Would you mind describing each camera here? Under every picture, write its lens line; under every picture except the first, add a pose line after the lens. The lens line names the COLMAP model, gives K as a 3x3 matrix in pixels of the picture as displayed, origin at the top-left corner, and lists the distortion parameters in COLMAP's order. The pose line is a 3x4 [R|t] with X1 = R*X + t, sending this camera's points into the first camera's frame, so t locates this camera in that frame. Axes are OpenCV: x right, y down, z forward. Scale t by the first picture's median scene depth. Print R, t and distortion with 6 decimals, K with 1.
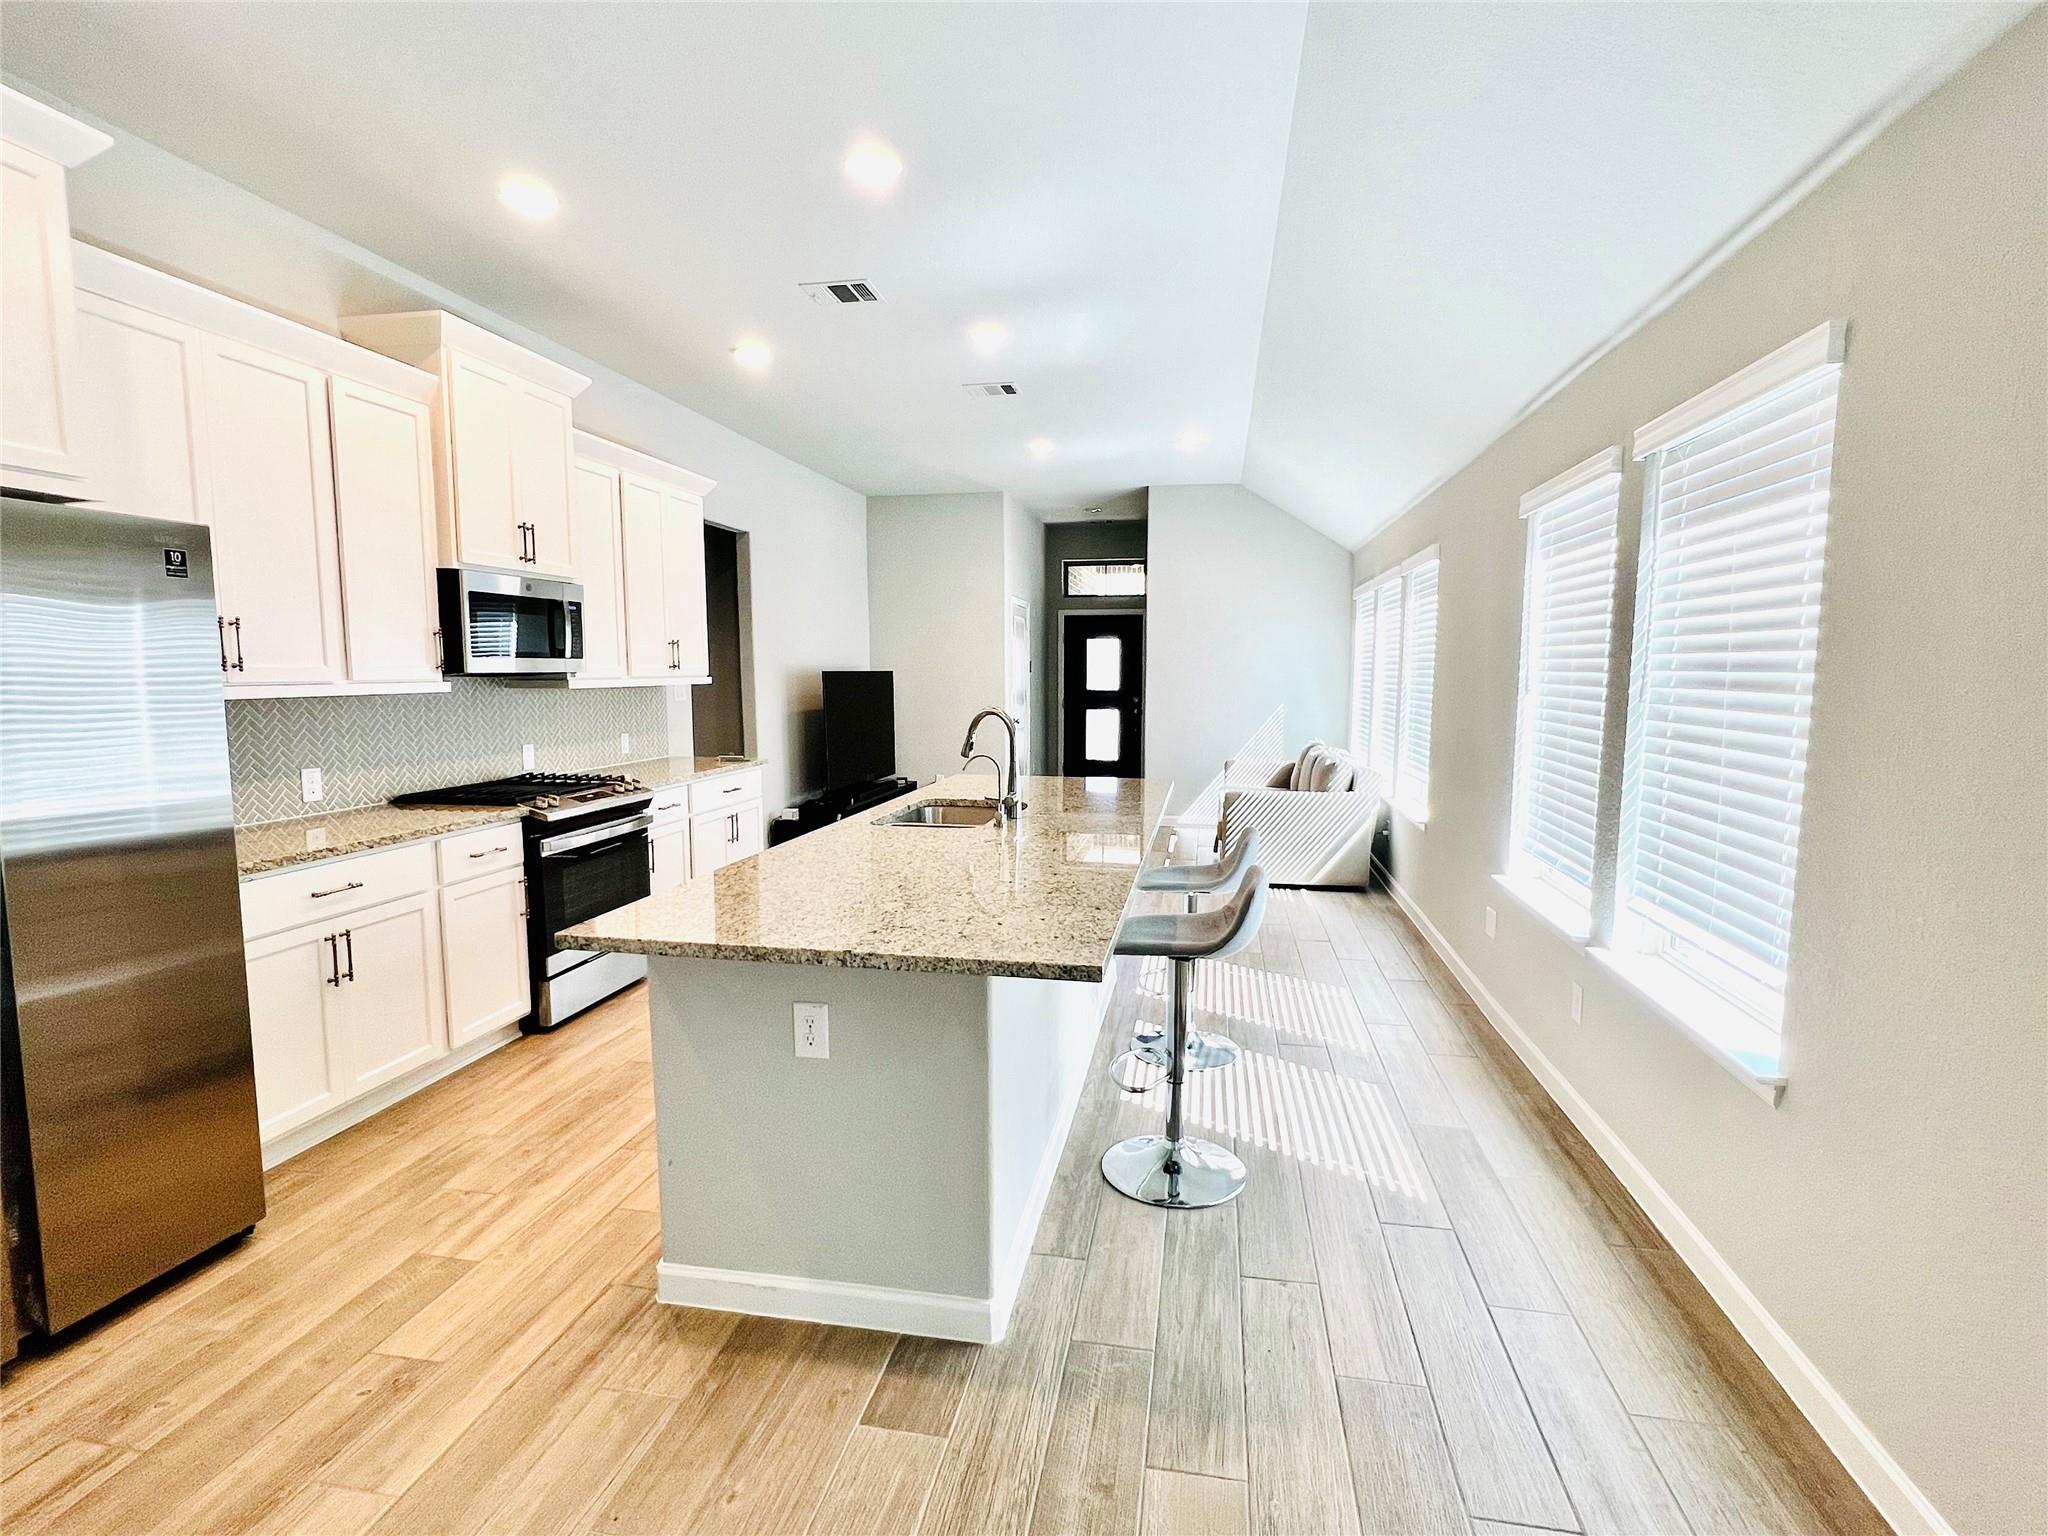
lens RADIAL K [[970.2, 0, 1014.1], [0, 970.2, 754.3], [0, 0, 1]] dist [-0.000737, -0.000070]
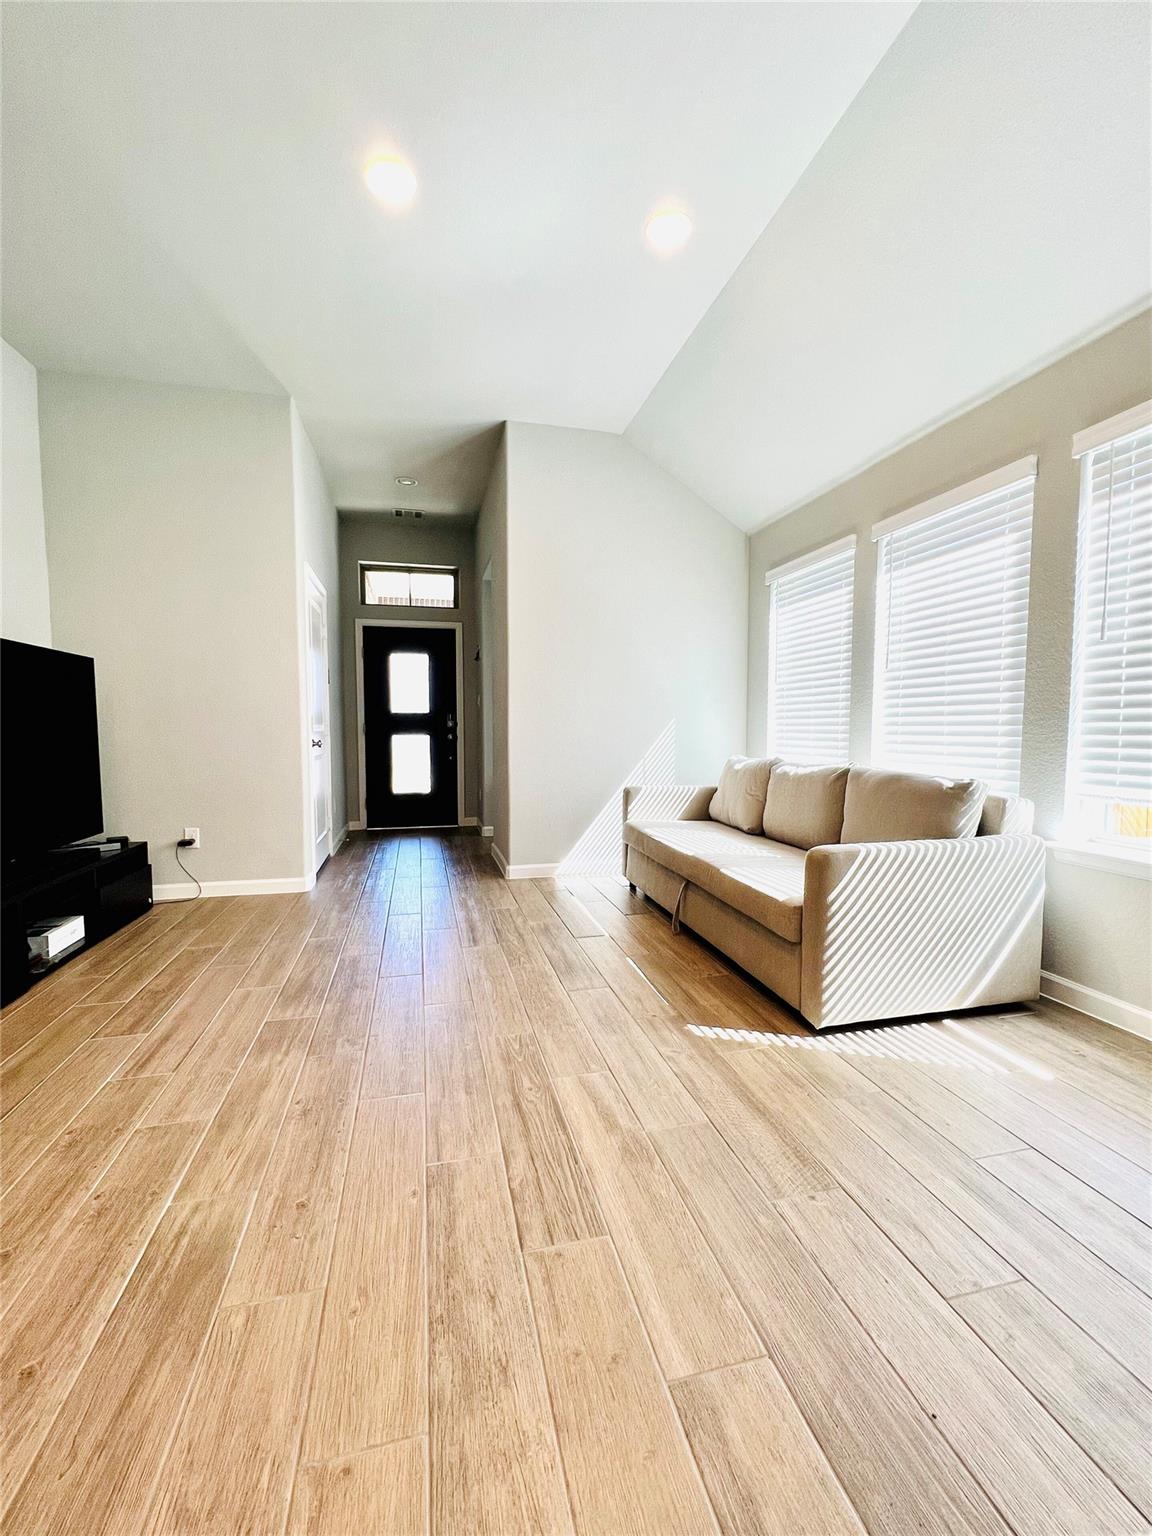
lens RADIAL K [[621.9, 0, 567.3], [0, 621.9, 768.6], [0, 0, 1]] dist [-0.003088, 0.000159]
pose [[0.903524, -0.025426, 0.427783, -0.023189], [0.034703, 0.999301, -0.013901, -0.002619], [-0.427131, 0.027405, 0.903774, 0.437532]]
